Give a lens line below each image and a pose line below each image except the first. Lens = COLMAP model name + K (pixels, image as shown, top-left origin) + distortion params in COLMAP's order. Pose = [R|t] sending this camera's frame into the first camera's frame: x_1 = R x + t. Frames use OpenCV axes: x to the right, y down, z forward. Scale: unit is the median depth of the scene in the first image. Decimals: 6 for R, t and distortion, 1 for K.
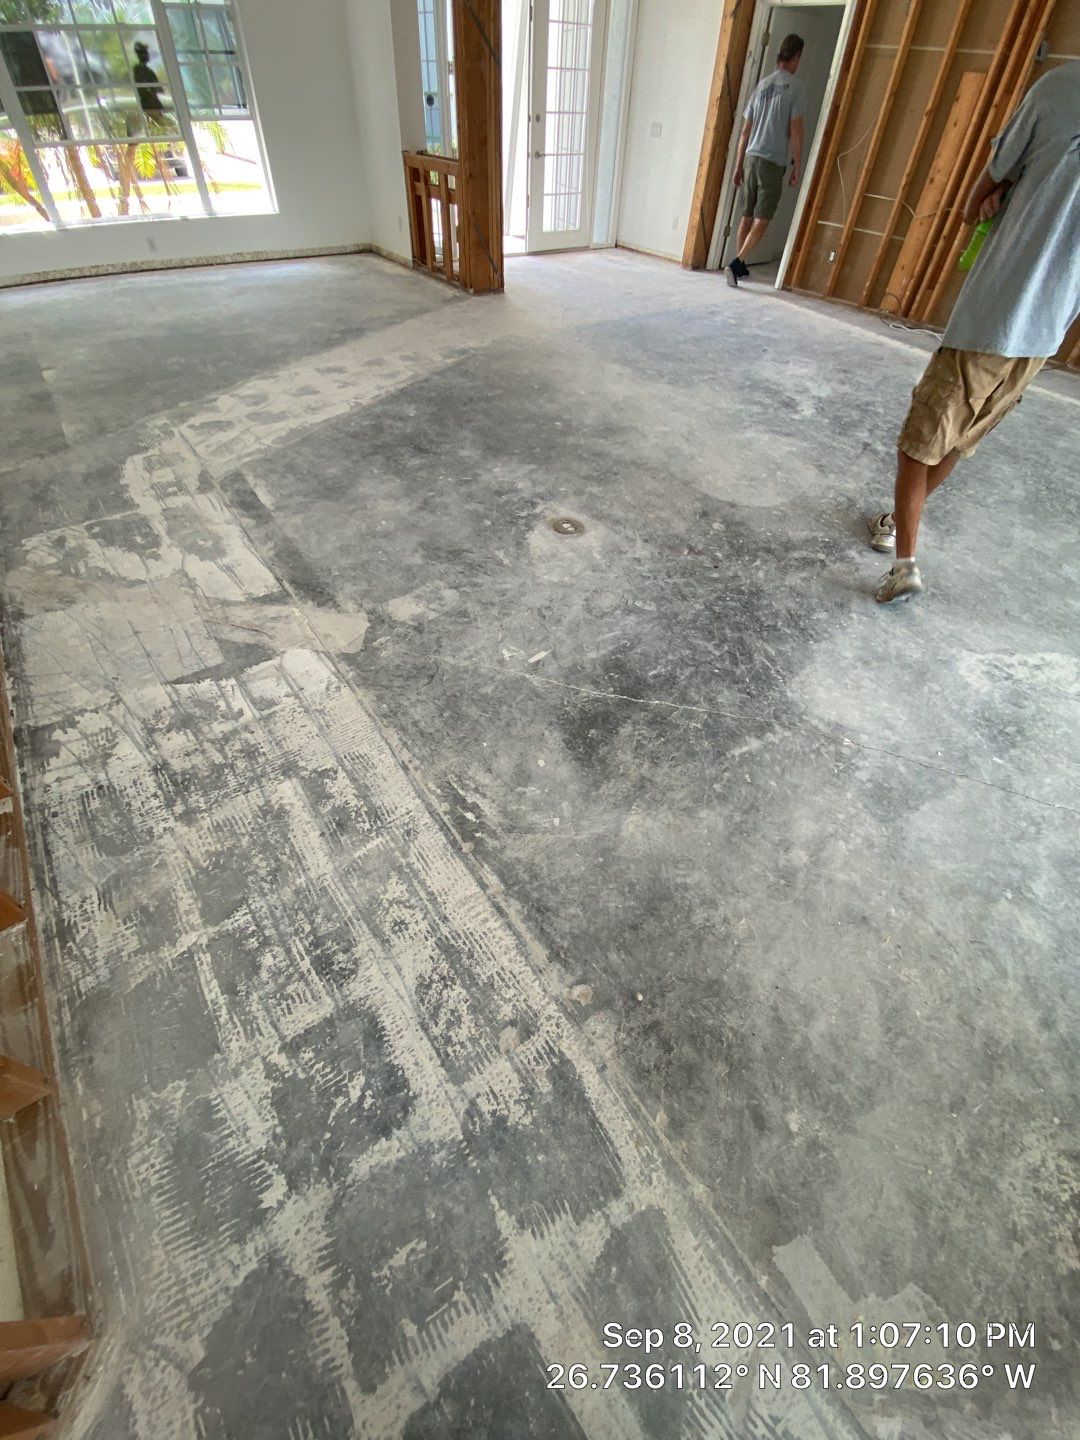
lens RADIAL K [[596.8, 0, 540.0], [0, 596.8, 720.0], [0, 0, 1]] dist [0.001452, -0.012294]
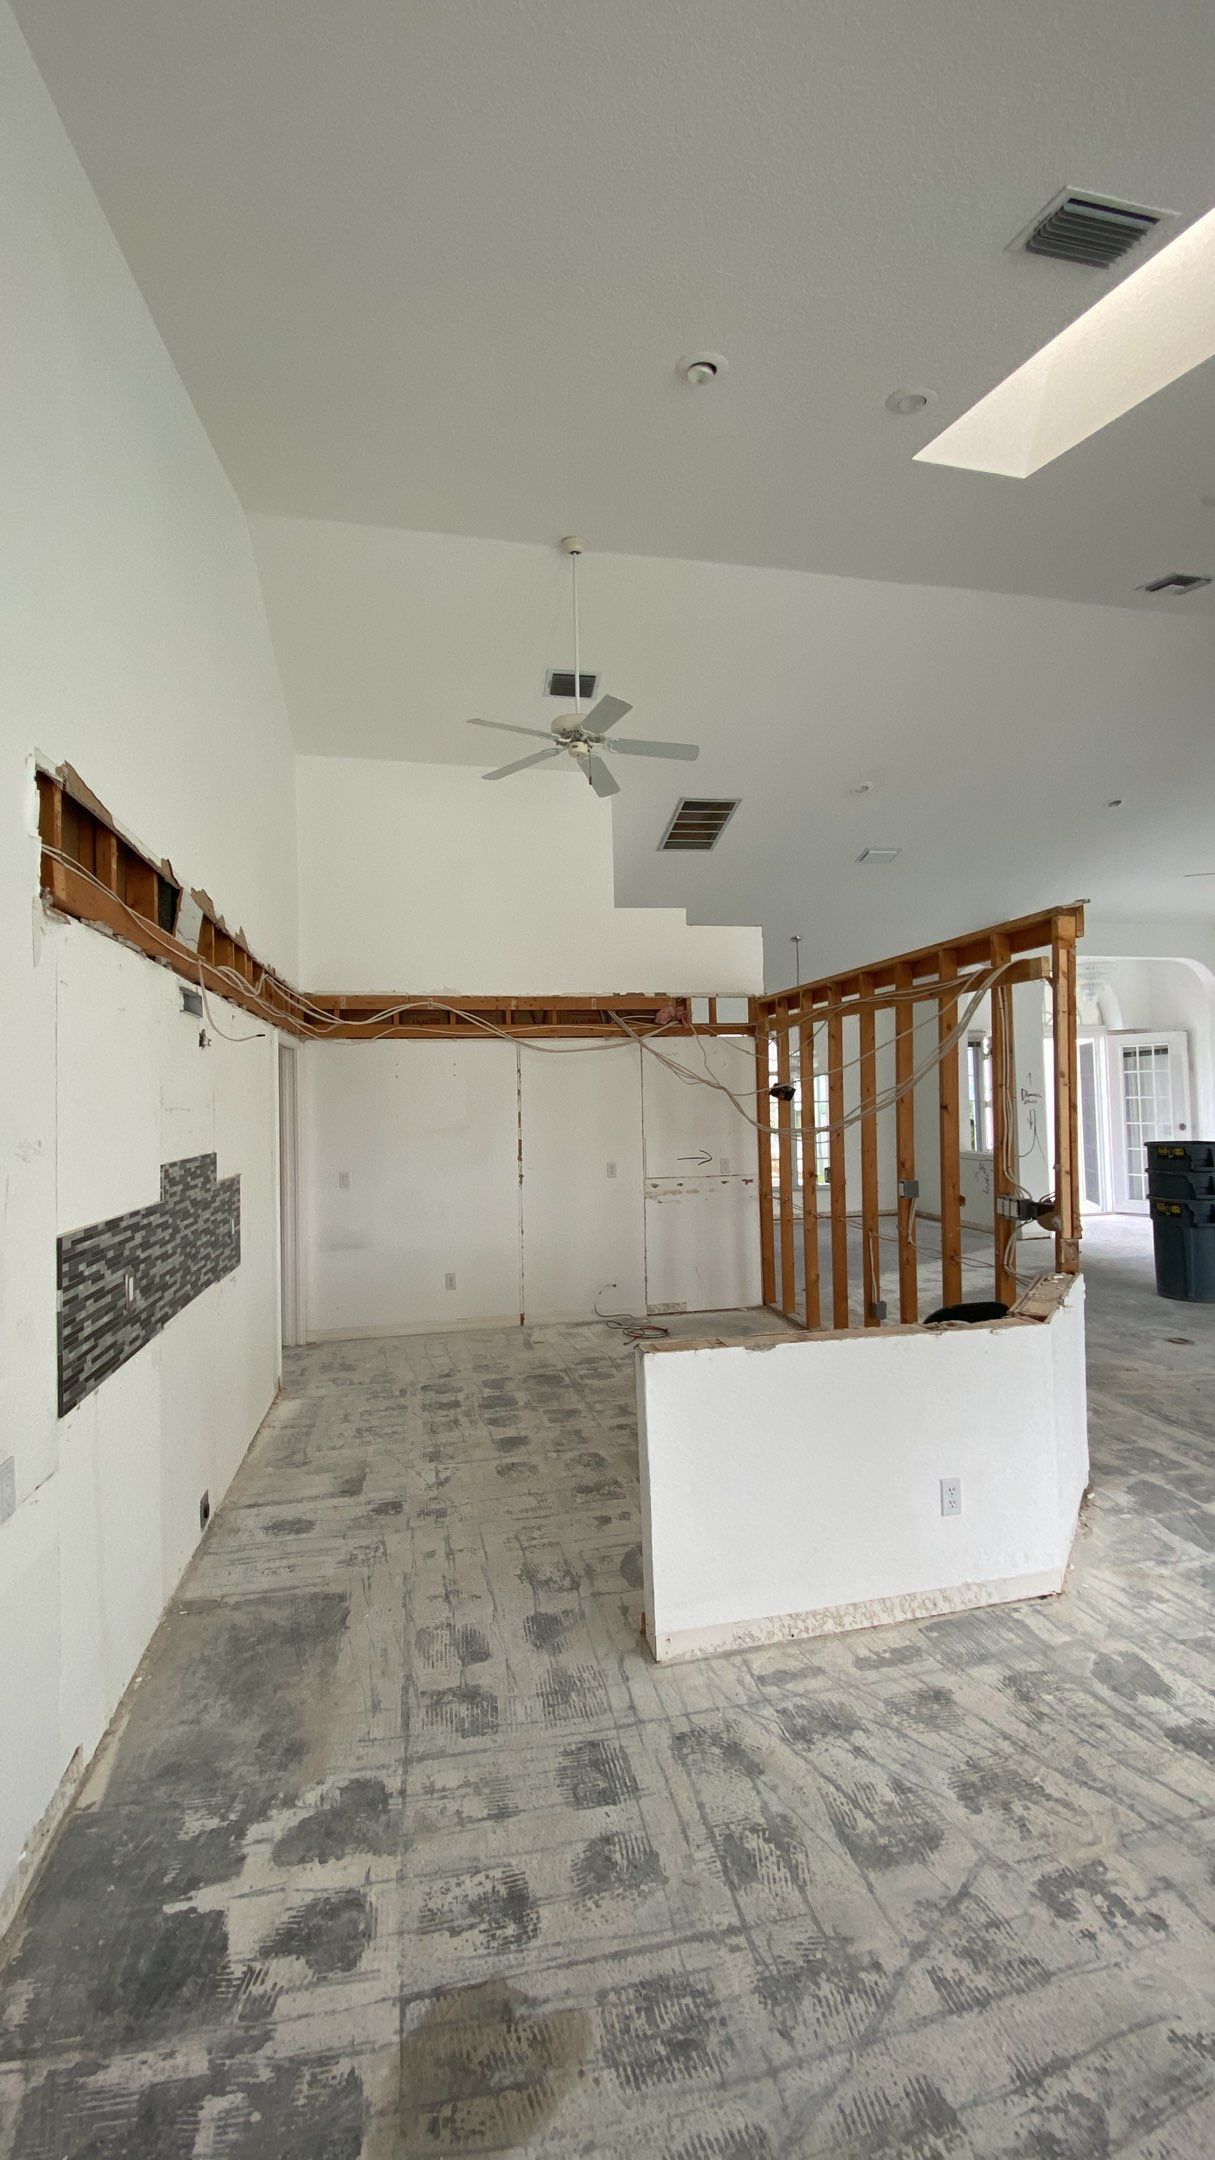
lens RADIAL K [[890.6, 0, 617.4], [0, 890.6, 1076.2], [0, 0, 1]] dist [0.036765, -0.022944]
pose [[0.928969, -0.064371, -0.364517, -0.233731], [-0.230182, 0.670745, -0.705066, 0.680488], [0.289884, 0.738890, 0.608284, -0.746300]]
